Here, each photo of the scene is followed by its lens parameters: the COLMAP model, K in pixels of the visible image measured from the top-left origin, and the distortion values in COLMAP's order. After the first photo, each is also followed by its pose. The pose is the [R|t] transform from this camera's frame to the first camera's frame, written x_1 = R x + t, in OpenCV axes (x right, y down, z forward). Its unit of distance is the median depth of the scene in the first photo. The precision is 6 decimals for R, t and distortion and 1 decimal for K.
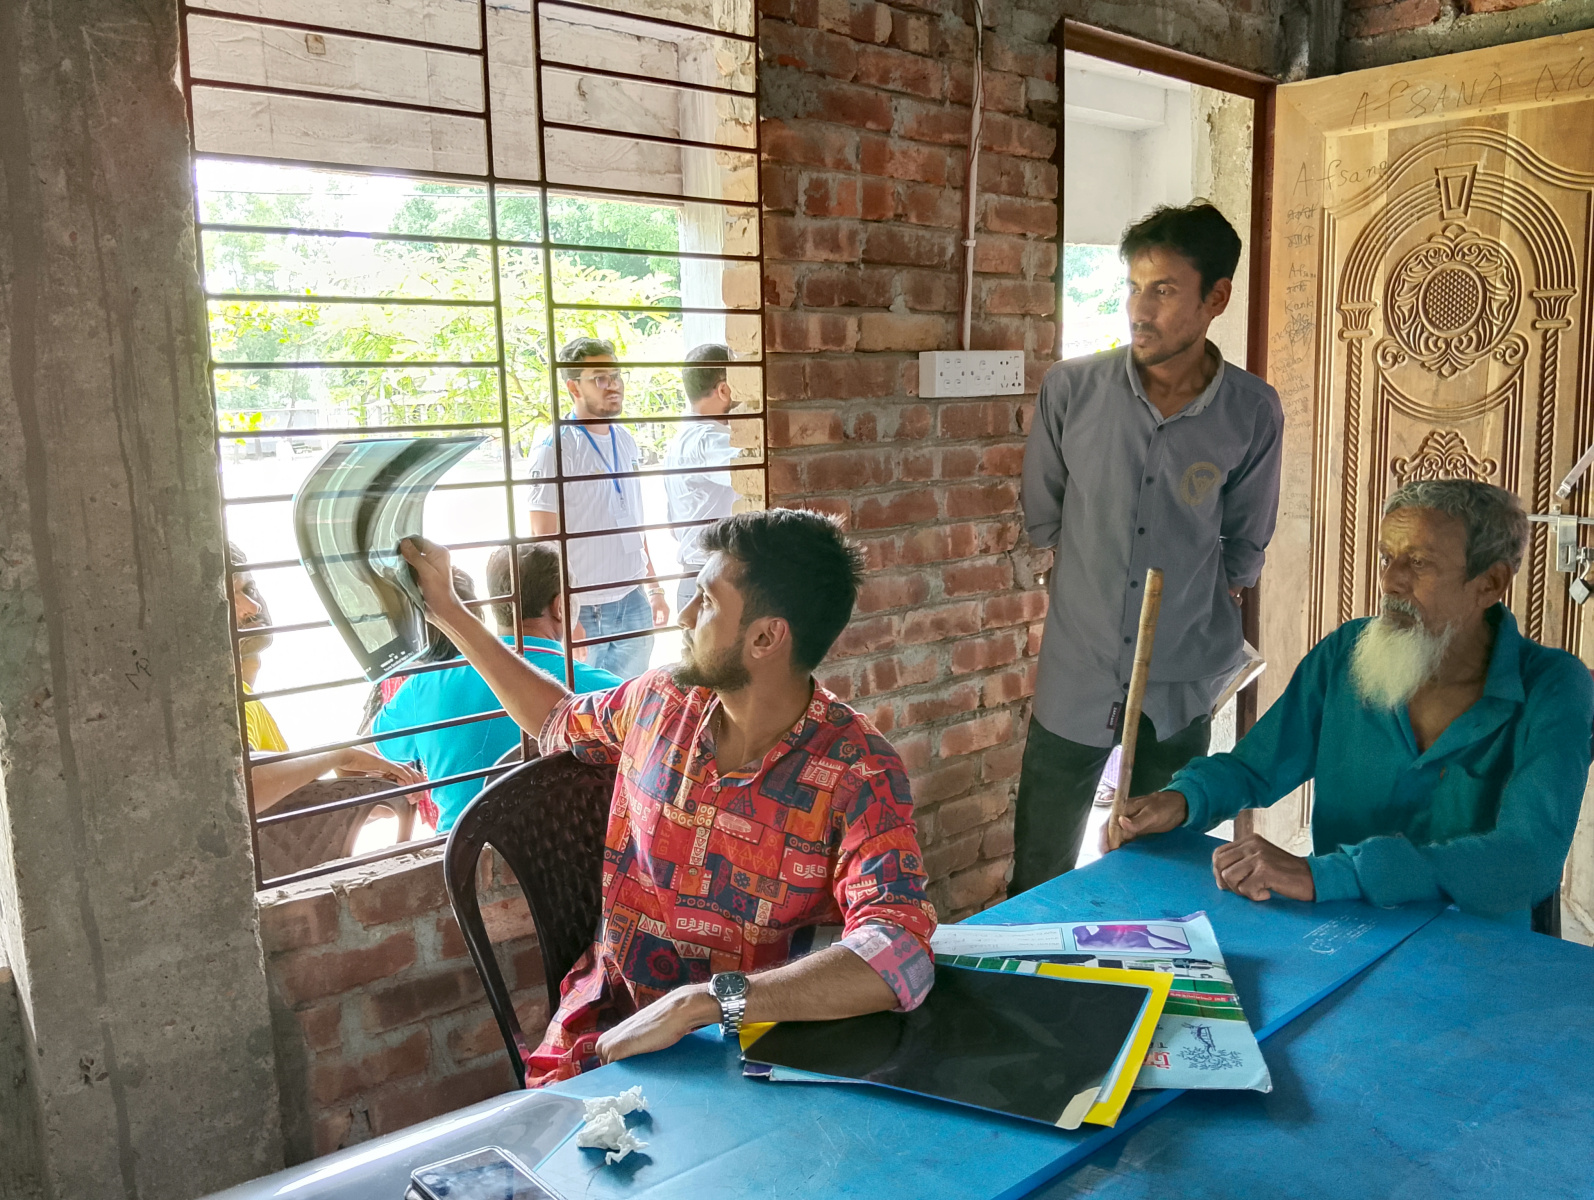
lens RADIAL K [[1332.0, 0, 797.0], [0, 1332.0, 600.0], [0, 0, 1]] dist [0.062000, -0.136360]
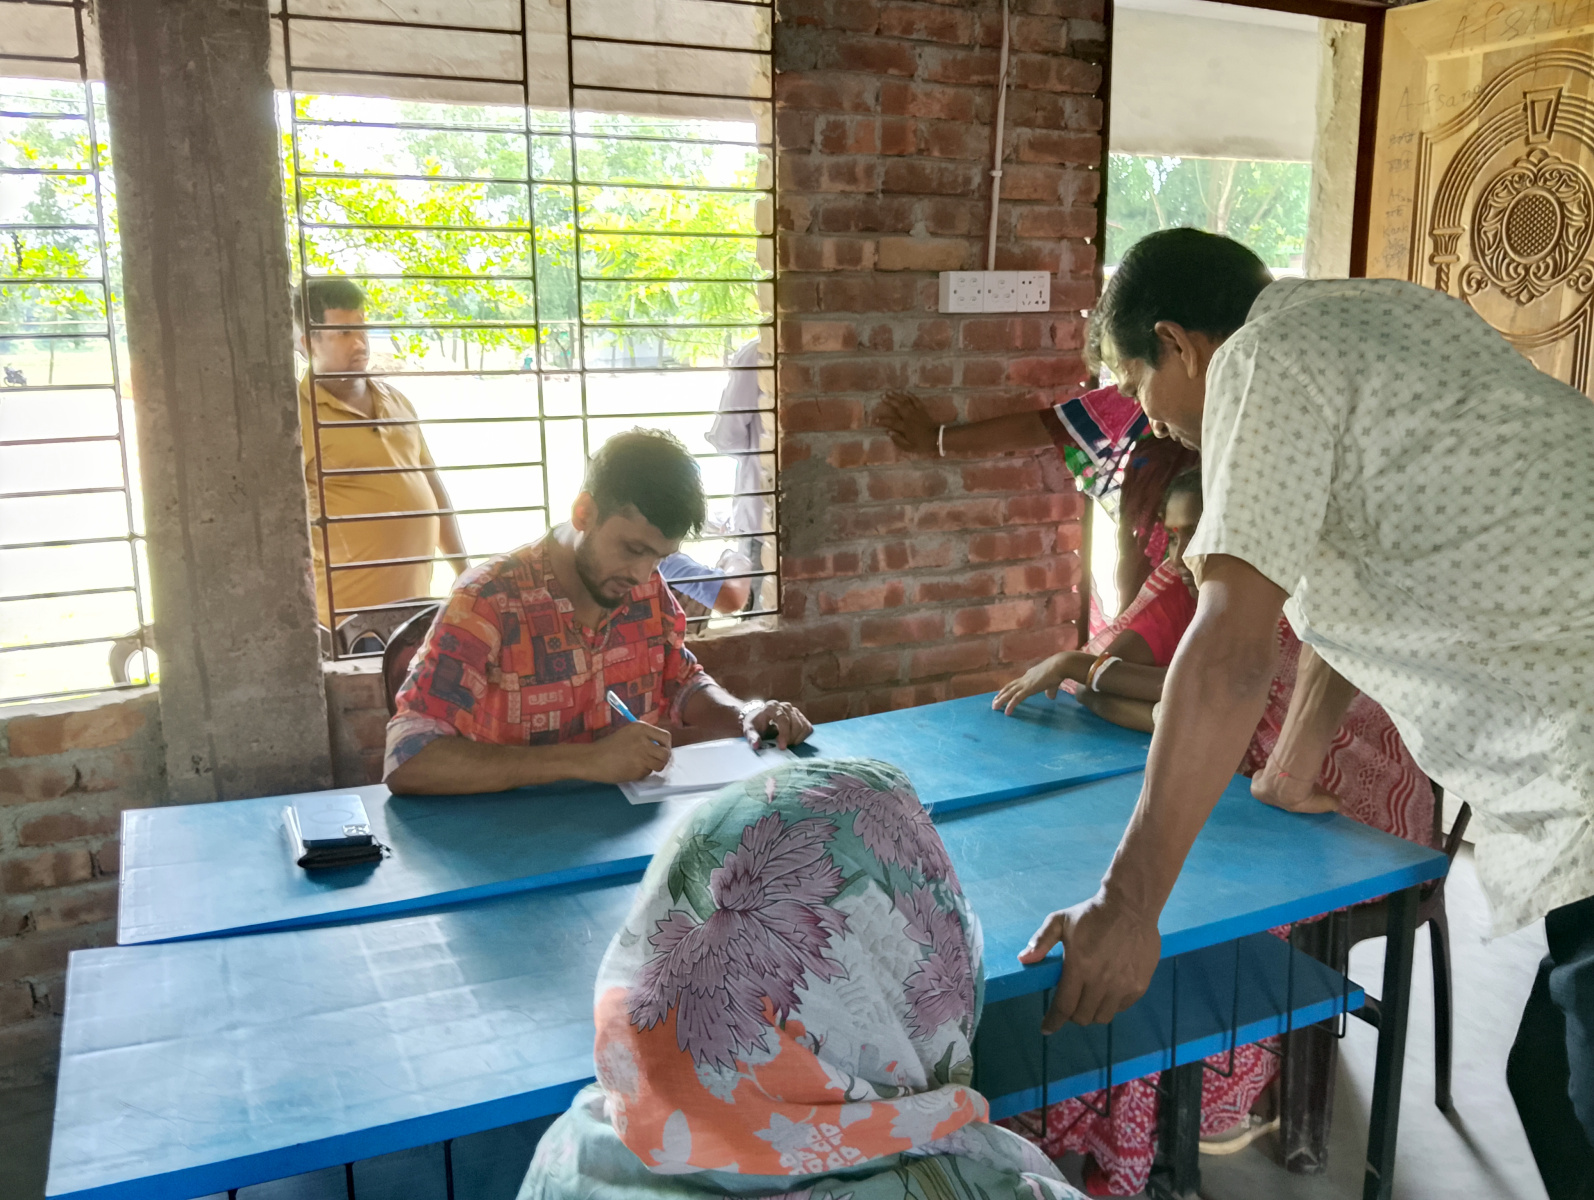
lens RADIAL K [[1362.4, 0, 797.0], [0, 1362.4, 600.0], [0, 0, 1]] dist [0.027526, -0.083619]
pose [[0.959860, 0.073502, -0.270679, 0.303383], [-0.059297, 0.996418, 0.060298, 0.028250], [0.274142, -0.041827, 0.960779, -0.152150]]
